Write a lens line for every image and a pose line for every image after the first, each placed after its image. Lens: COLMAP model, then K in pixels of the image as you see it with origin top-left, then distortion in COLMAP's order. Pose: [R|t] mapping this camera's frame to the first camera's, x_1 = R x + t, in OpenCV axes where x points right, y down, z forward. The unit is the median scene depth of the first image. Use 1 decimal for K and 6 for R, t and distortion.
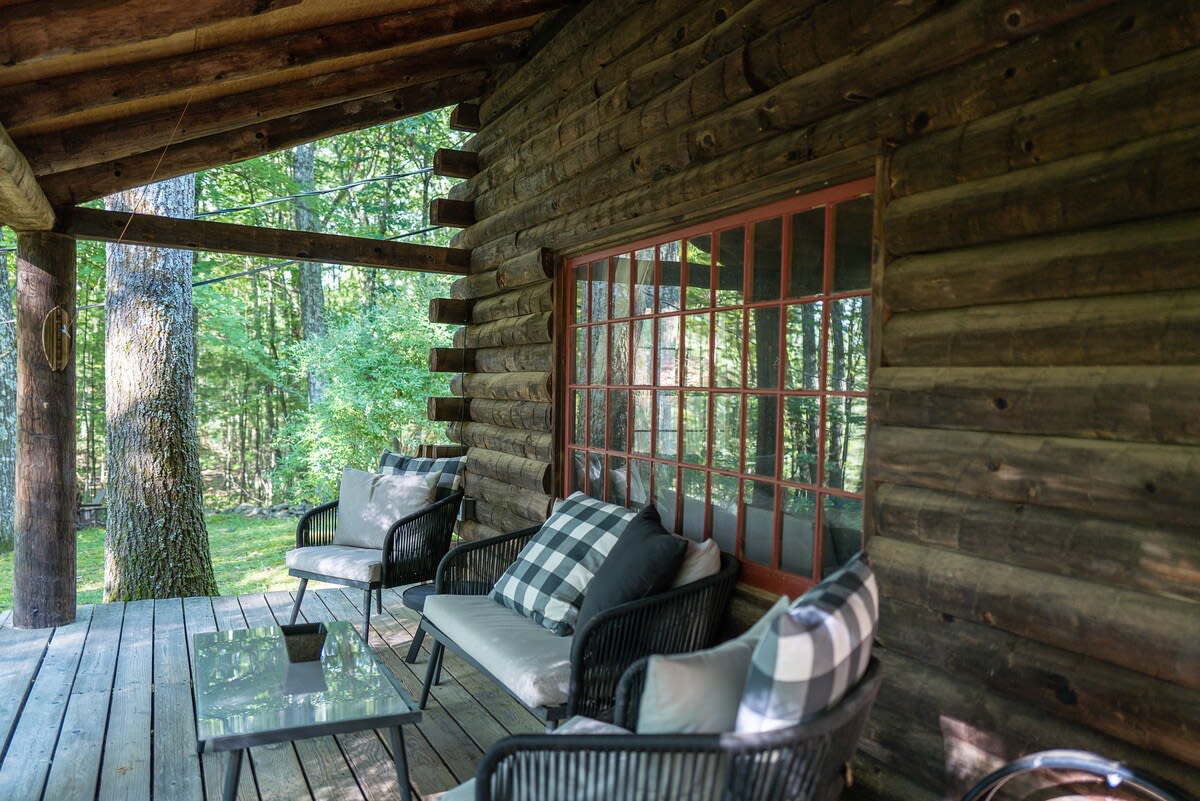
lens RADIAL K [[914.2, 0, 600.0], [0, 914.2, 400.5], [0, 0, 1]] dist [-0.009787, -0.002763]
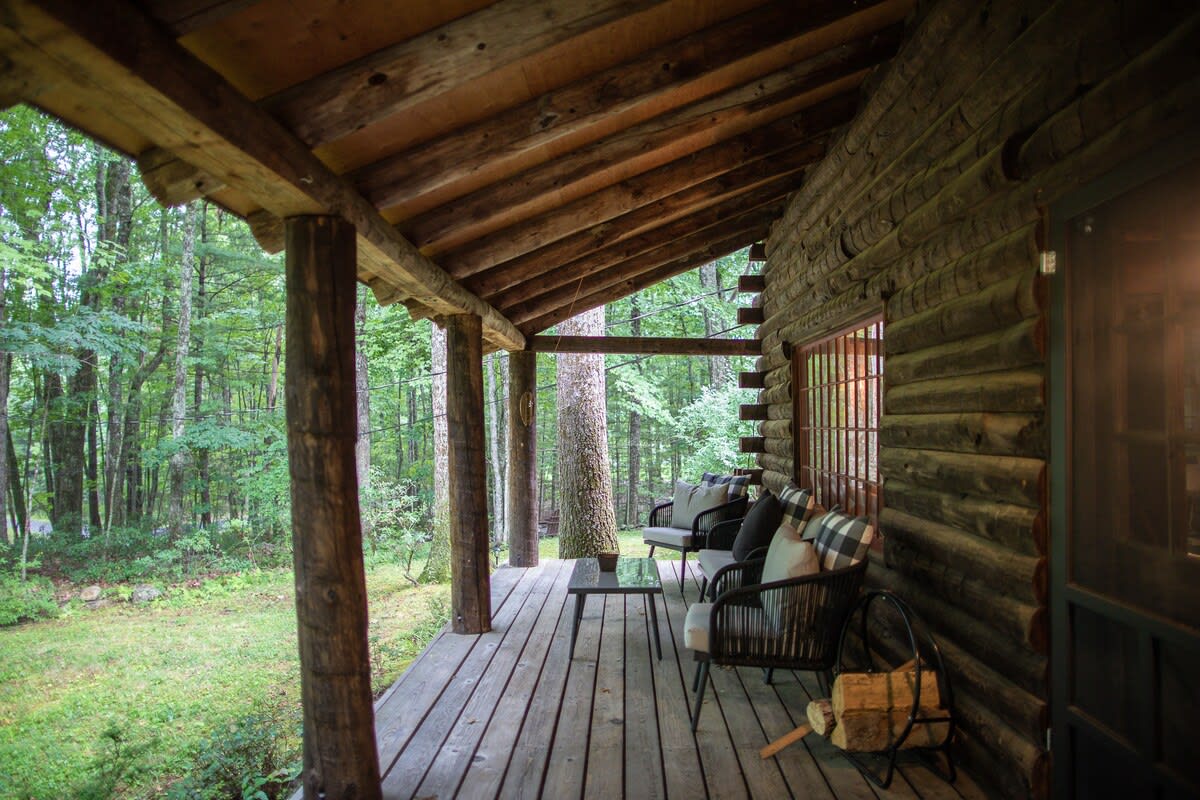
lens RADIAL K [[844.9, 0, 600.0], [0, 844.9, 400.0], [0, 0, 1]] dist [-0.002366, -0.000027]
pose [[0.880876, -0.036112, -0.471967, 0.335469], [0.011799, 0.998451, -0.054373, 0.010481], [0.473199, 0.042328, 0.879938, -0.428859]]
